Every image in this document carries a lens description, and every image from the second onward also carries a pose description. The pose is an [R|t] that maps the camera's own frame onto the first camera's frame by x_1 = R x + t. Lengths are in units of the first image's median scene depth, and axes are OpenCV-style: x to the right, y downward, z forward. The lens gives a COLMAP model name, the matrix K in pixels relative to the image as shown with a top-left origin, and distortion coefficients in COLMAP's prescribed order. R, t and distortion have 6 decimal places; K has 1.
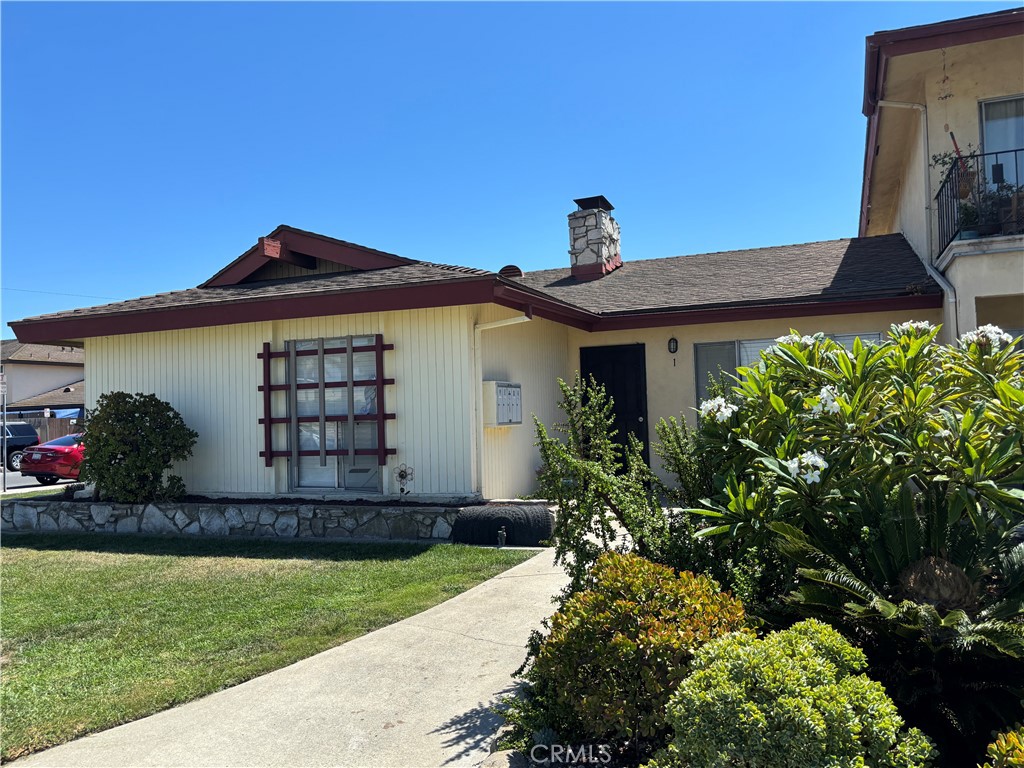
lens RADIAL K [[807.9, 0, 512.0], [0, 807.9, 384.0], [0, 0, 1]] dist [0.081361, -0.092227]
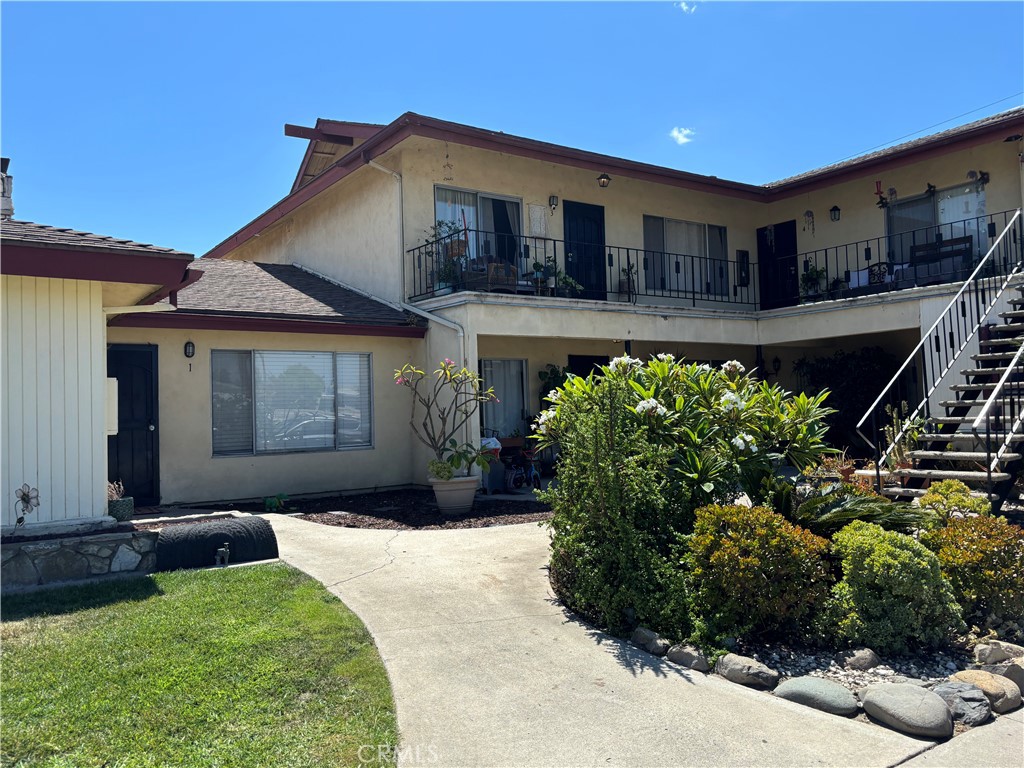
lens RADIAL K [[799.1, 0, 512.0], [0, 799.1, 384.0], [0, 0, 1]] dist [0.046248, -0.047531]
pose [[0.548152, 0.040249, 0.835410, -0.474808], [-0.022354, 0.999190, -0.033472, 0.019959], [-0.836080, -0.000327, 0.548608, 0.206185]]
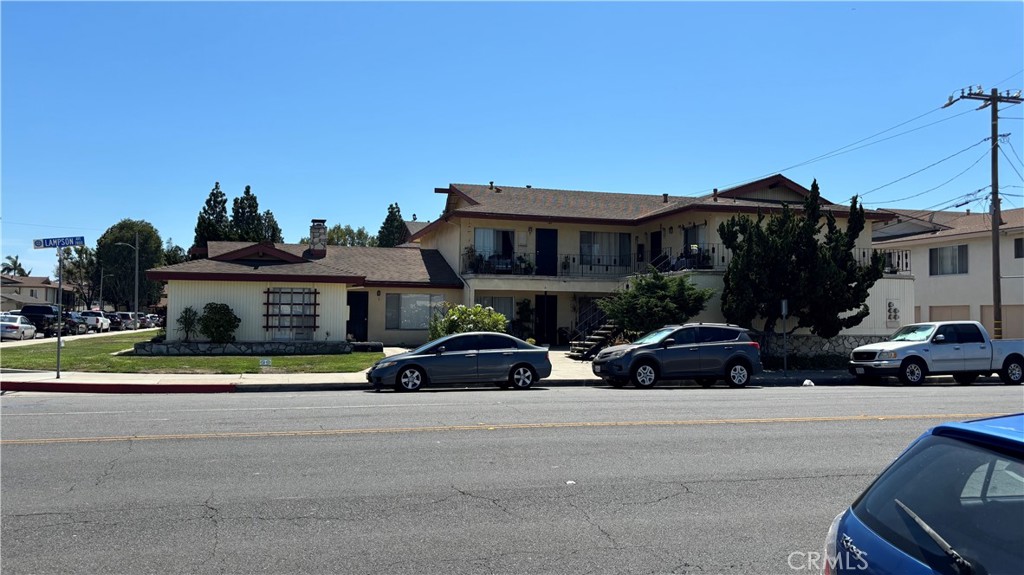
lens RADIAL K [[806.3, 0, 536.6], [0, 806.3, 286.7], [0, 0, 1]] dist [0.041968, -0.003012]
pose [[0.769616, 0.059456, 0.635732, -1.448173], [-0.057025, 0.998077, -0.024310, -0.041890], [-0.635955, -0.017543, 0.771527, -1.878963]]
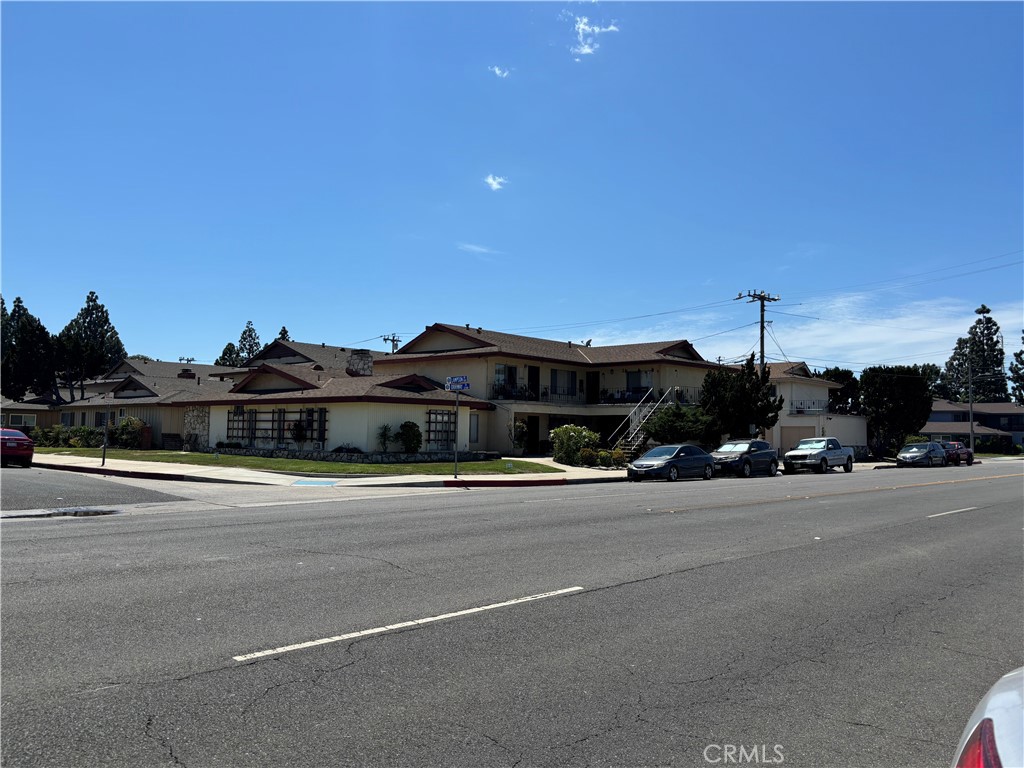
lens RADIAL K [[798.1, 0, 512.0], [0, 798.1, 384.0], [0, 0, 1]] dist [0.053757, -0.080514]
pose [[0.344541, 0.090948, 0.934355, -3.695016], [-0.063668, 0.995268, -0.073400, 0.076709], [-0.936610, -0.034199, 0.348701, -0.620741]]
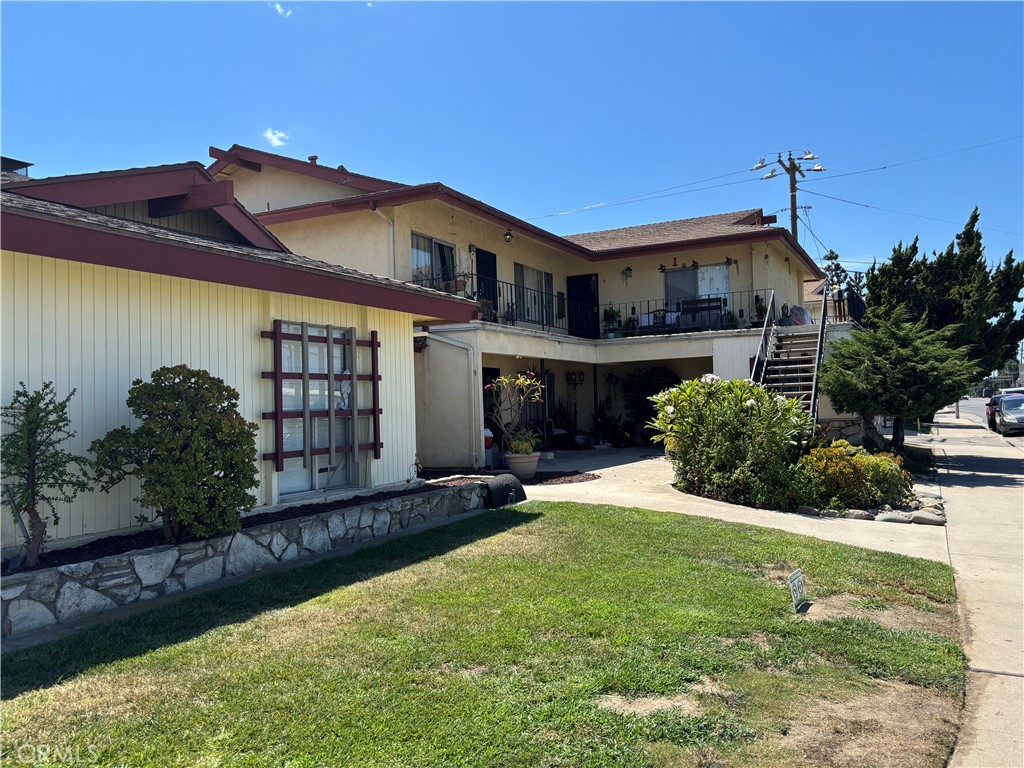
lens RADIAL K [[798.1, 0, 512.0], [0, 798.1, 384.0], [0, 0, 1]] dist [0.053757, -0.080514]
pose [[0.080777, 0.052007, 0.995375, -1.126561], [-0.013630, 0.998602, -0.051069, 0.053648], [-0.996639, -0.009442, 0.081373, 0.728513]]
